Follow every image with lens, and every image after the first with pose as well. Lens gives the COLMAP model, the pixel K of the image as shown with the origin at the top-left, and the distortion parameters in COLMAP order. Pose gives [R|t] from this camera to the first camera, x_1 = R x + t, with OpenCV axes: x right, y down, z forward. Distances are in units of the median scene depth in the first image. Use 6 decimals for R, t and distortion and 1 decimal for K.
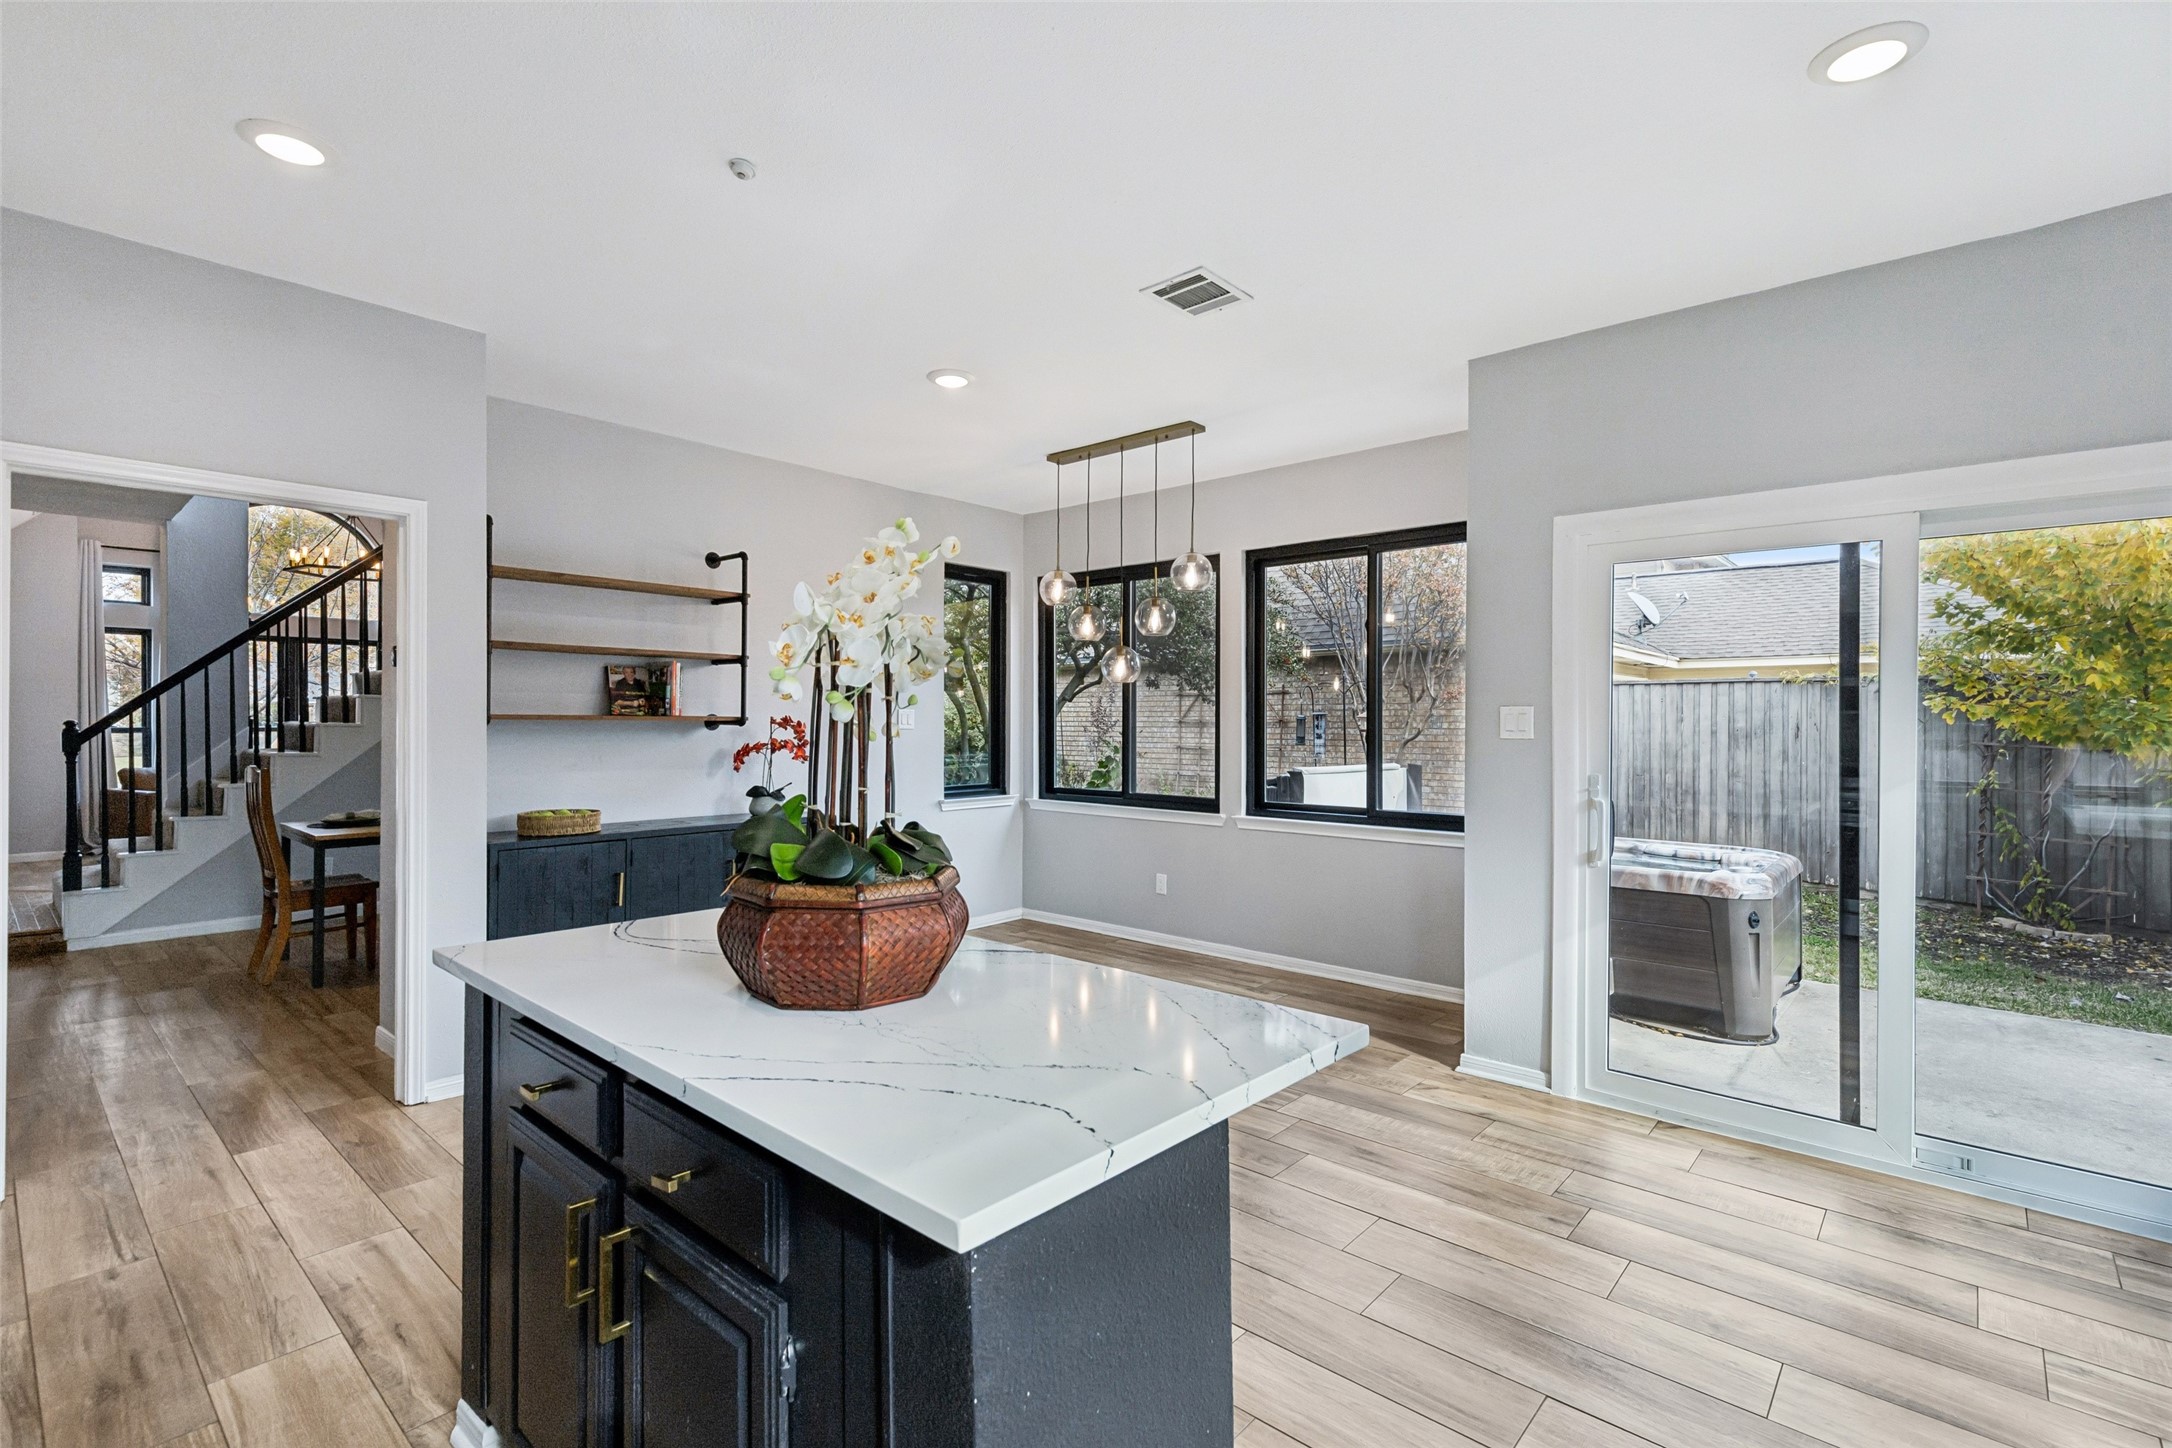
lens RADIAL K [[984.8, 0, 1089.6], [0, 984.8, 713.9], [0, 0, 1]] dist [0.010661, -0.000585]
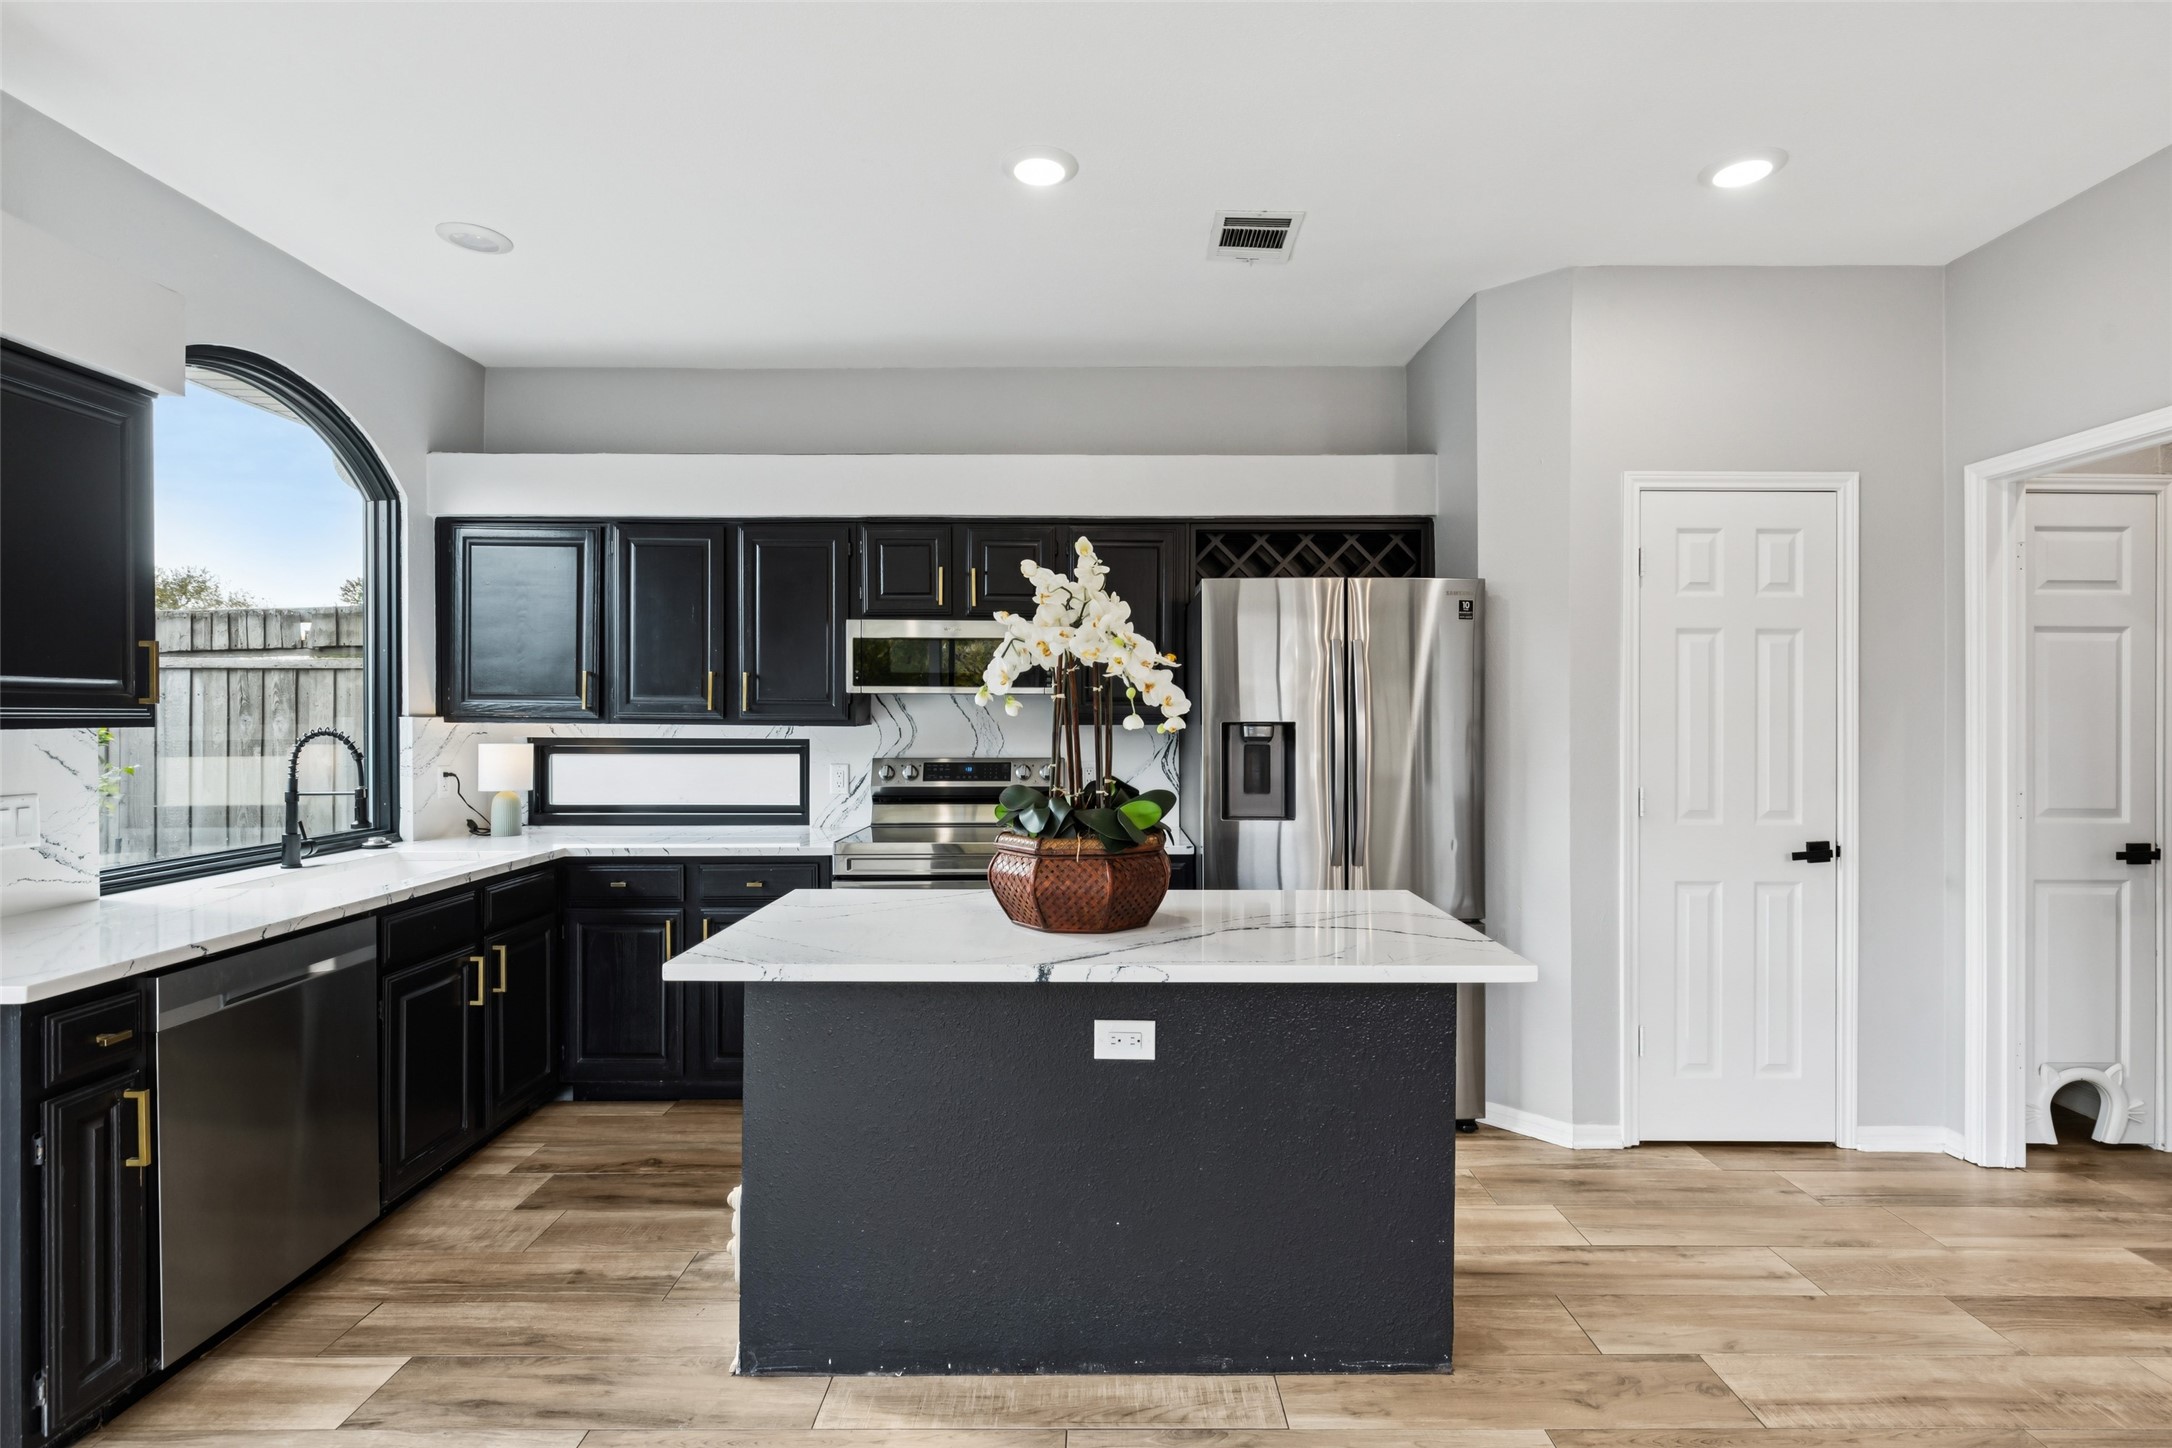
lens RADIAL K [[1034.8, 0, 1094.5], [0, 1034.8, 716.8], [0, 0, 1]] dist [0.001148, -0.000284]
pose [[-0.747058, -0.002531, -0.664754, 0.202616], [0.002660, 0.999973, -0.006796, 0.006090], [0.664753, -0.006846, -0.747032, 0.638654]]
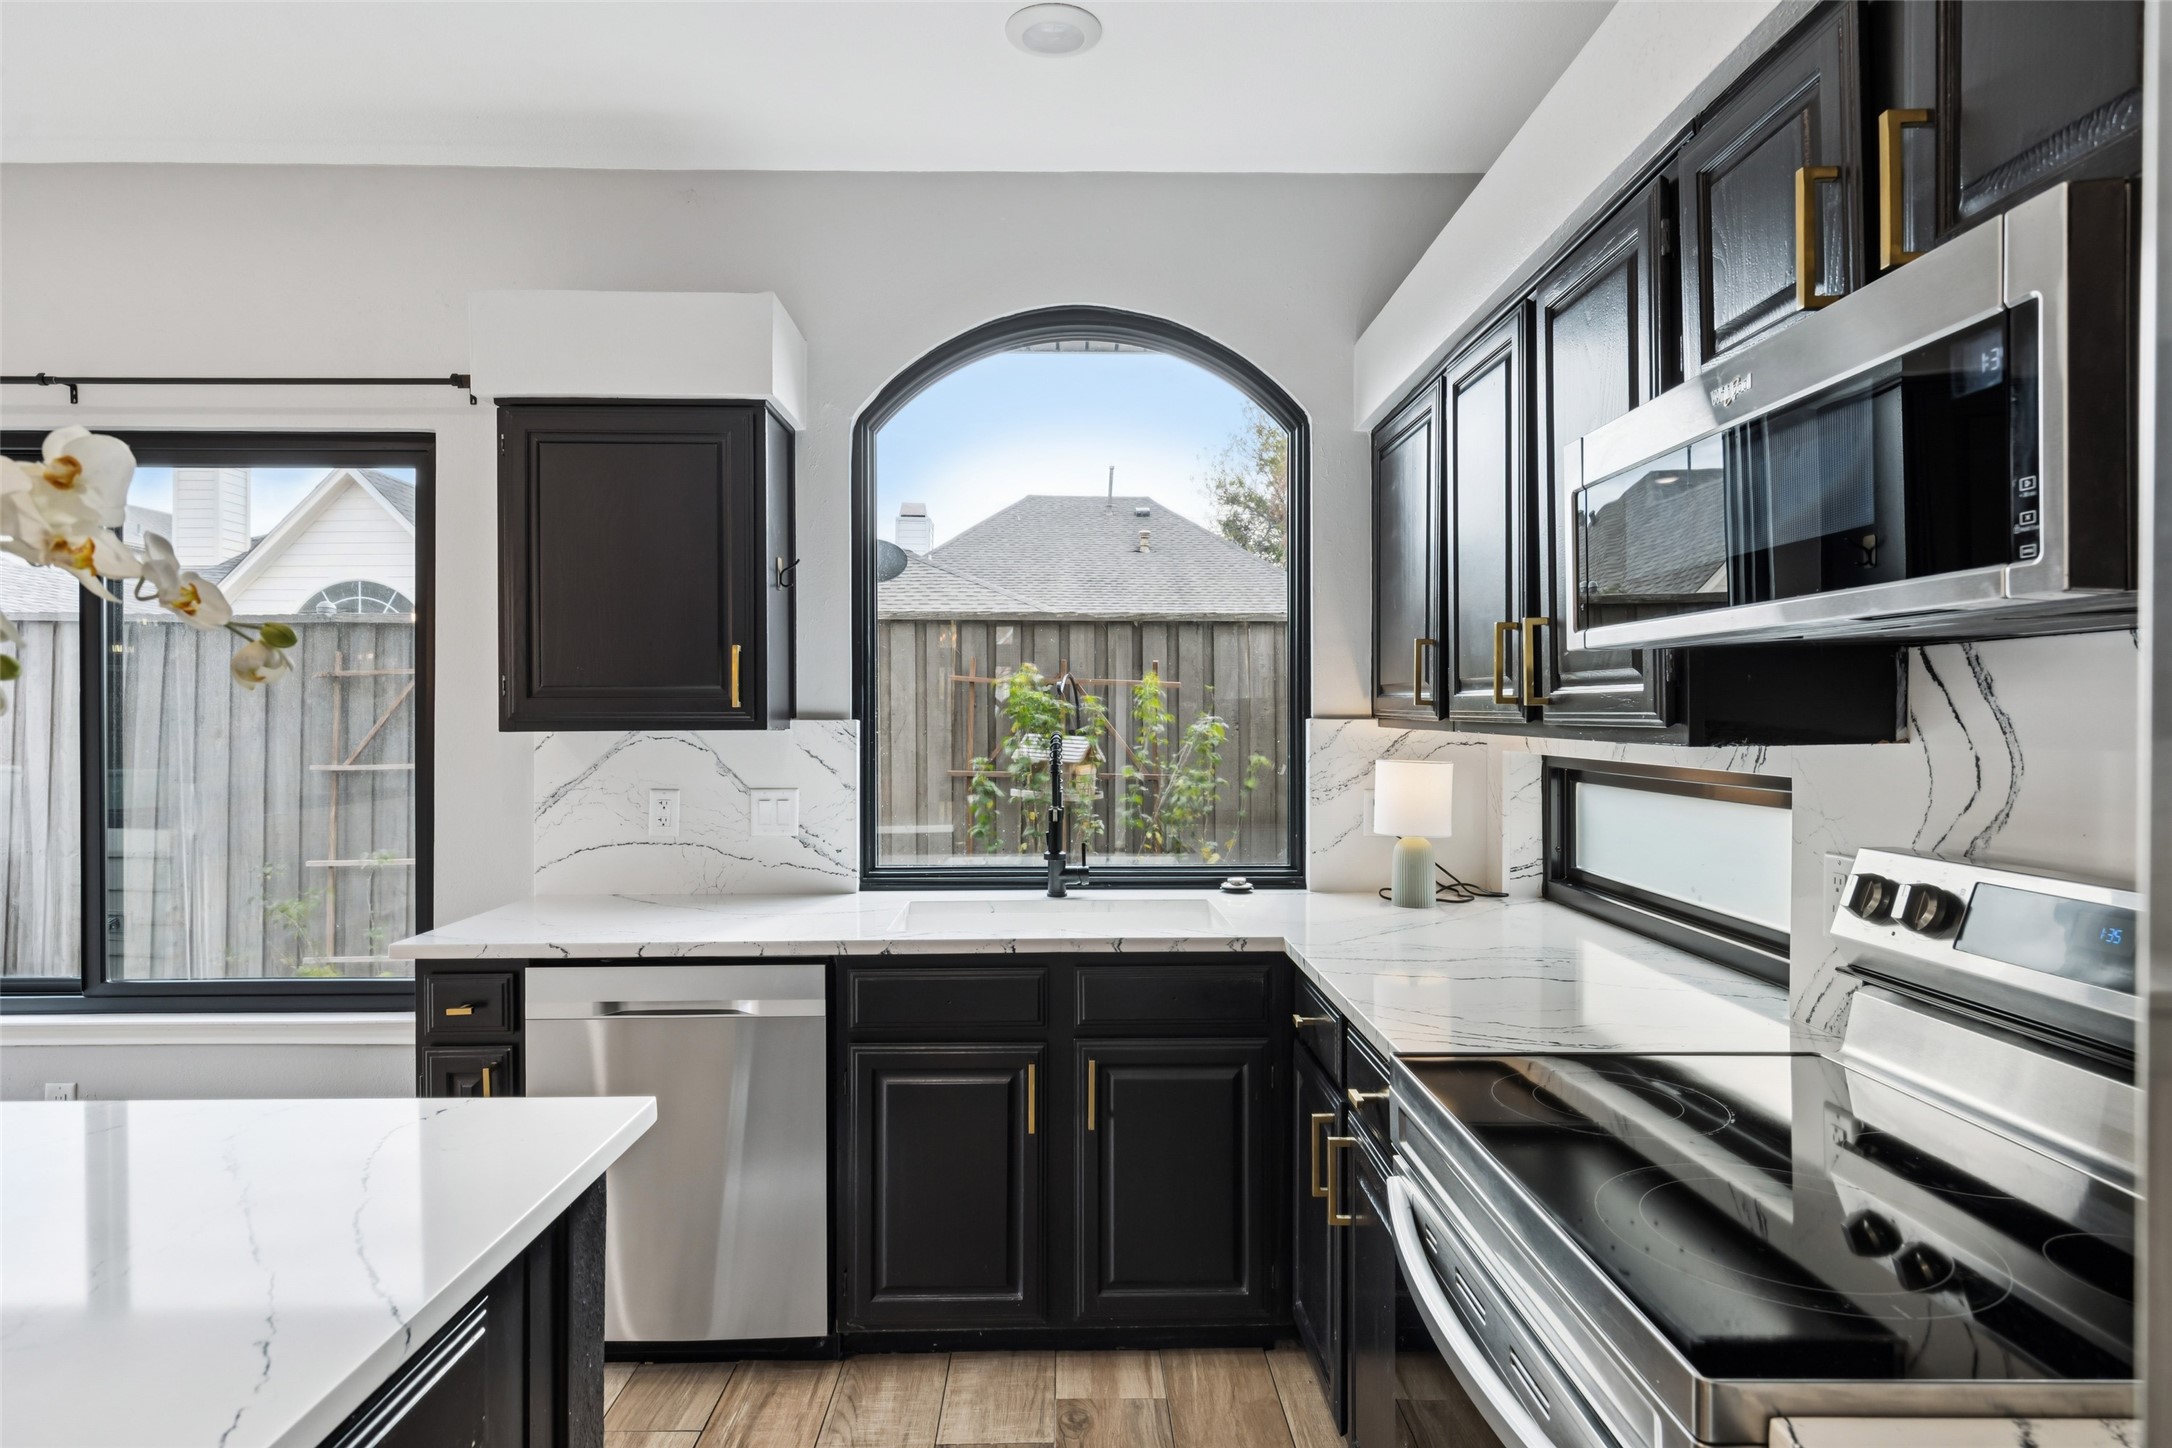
lens RADIAL K [[1191.4, 0, 1086.0], [0, 1191.4, 724.0], [0, 0, 1]] dist [-0.001705, 0.000010]
pose [[-0.677433, -0.005707, 0.735562, -0.283898], [-0.006357, 0.999978, 0.001904, 0.002139], [-0.735557, -0.003386, -0.677455, 0.273364]]
